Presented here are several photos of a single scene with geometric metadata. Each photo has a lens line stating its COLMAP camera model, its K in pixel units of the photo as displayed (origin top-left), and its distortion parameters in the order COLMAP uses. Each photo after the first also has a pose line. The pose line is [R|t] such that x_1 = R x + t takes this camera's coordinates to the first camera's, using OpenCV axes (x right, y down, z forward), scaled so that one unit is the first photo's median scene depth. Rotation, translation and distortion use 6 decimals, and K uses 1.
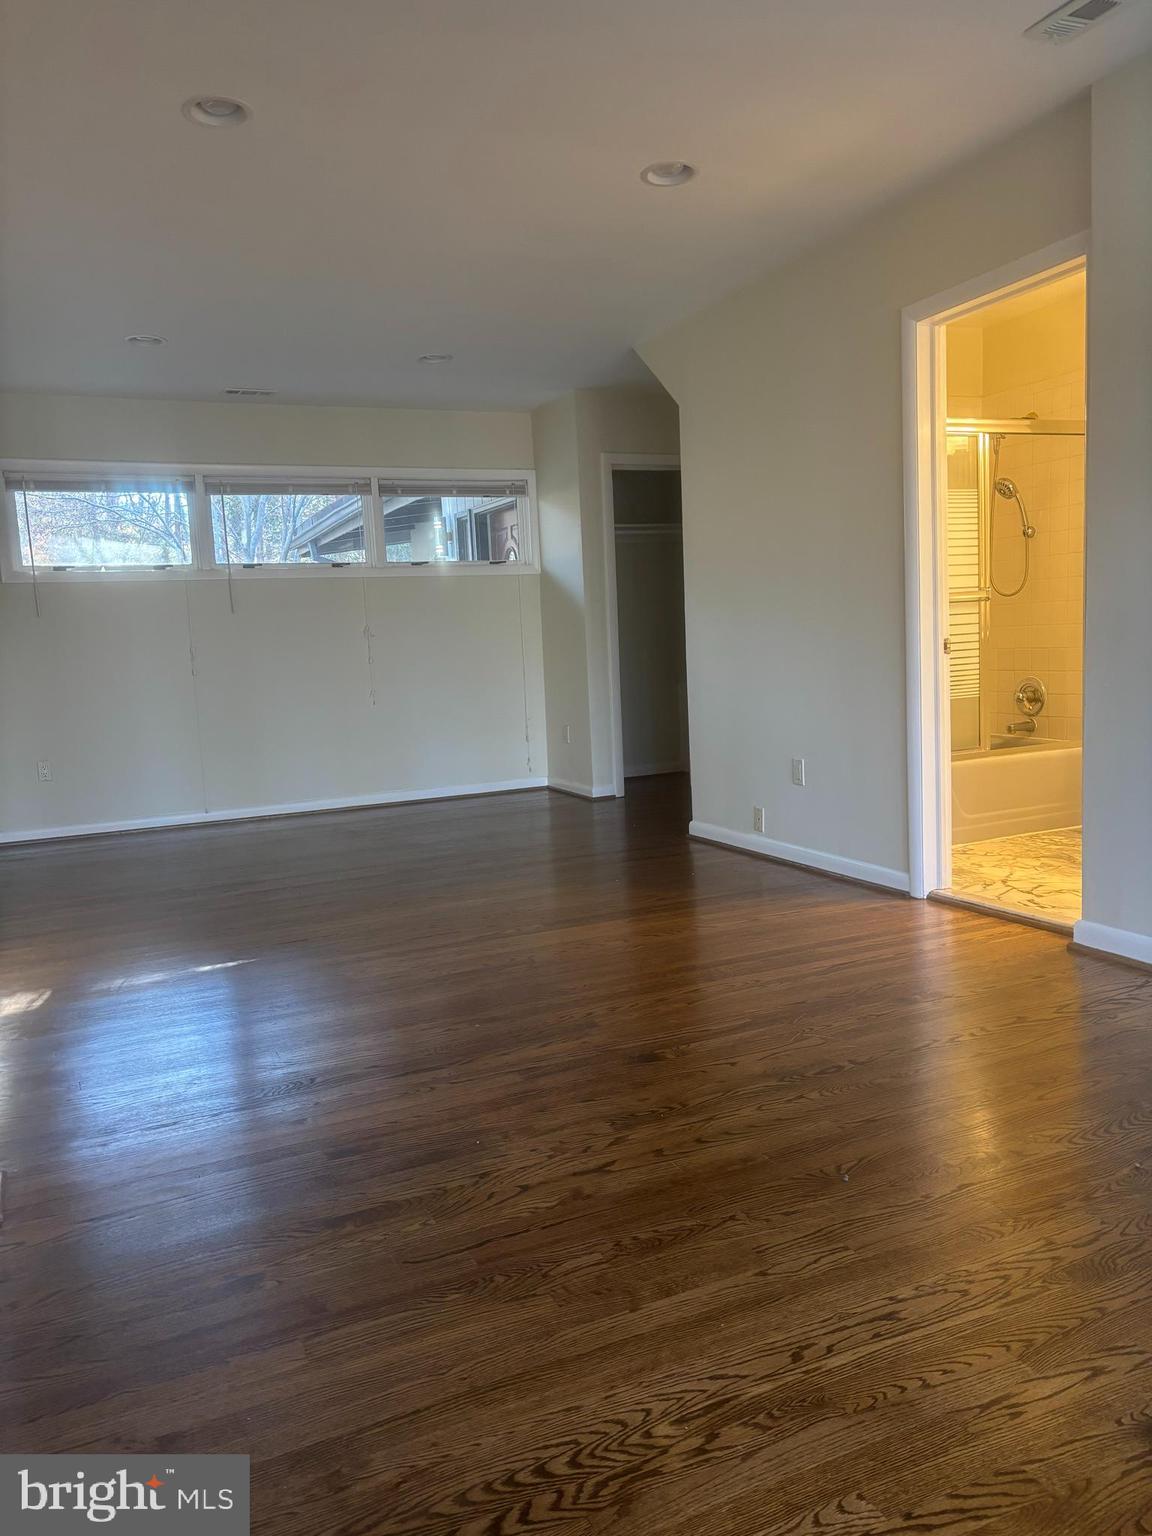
lens RADIAL K [[1160.3, 0, 574.8], [0, 1160.3, 770.1], [0, 0, 1]] dist [0.044907, -0.049765]
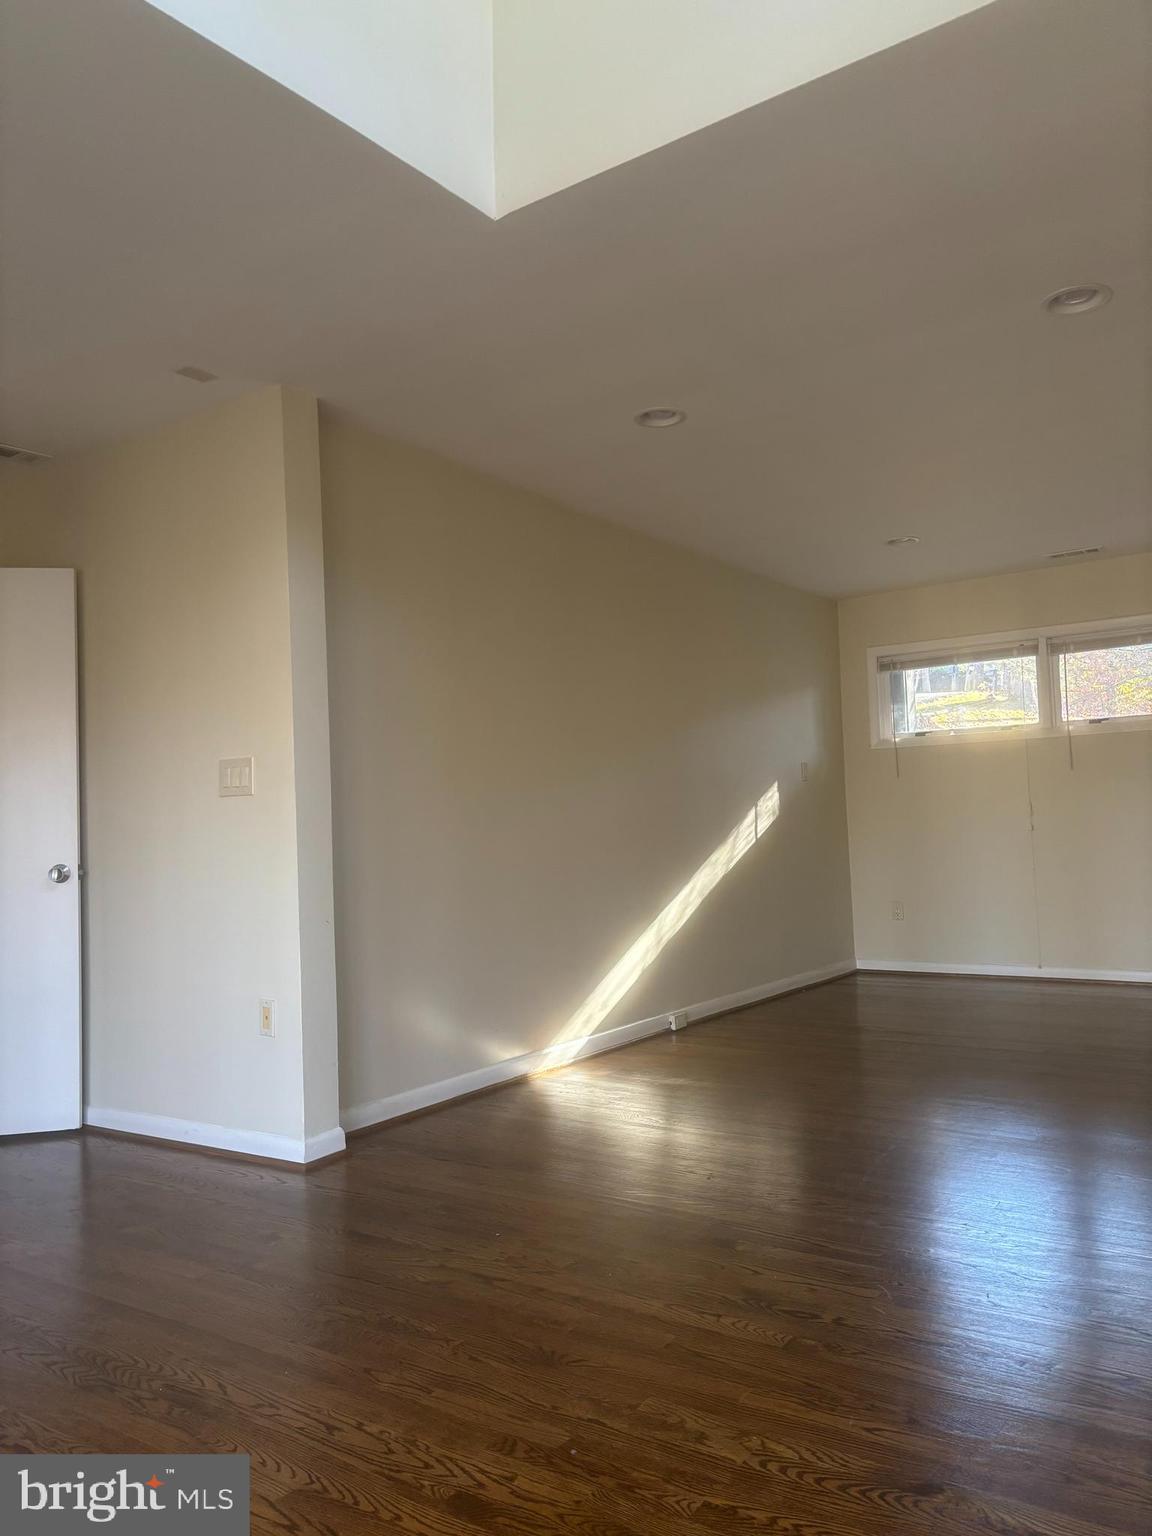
lens RADIAL K [[1160.3, 0, 574.2], [0, 1160.3, 762.6], [0, 0, 1]] dist [0.044907, -0.049765]
pose [[0.498327, -0.018893, -0.866783, 0.379157], [-0.088676, 0.993409, -0.072634, -0.032805], [0.862442, 0.113059, 0.493367, 0.152494]]
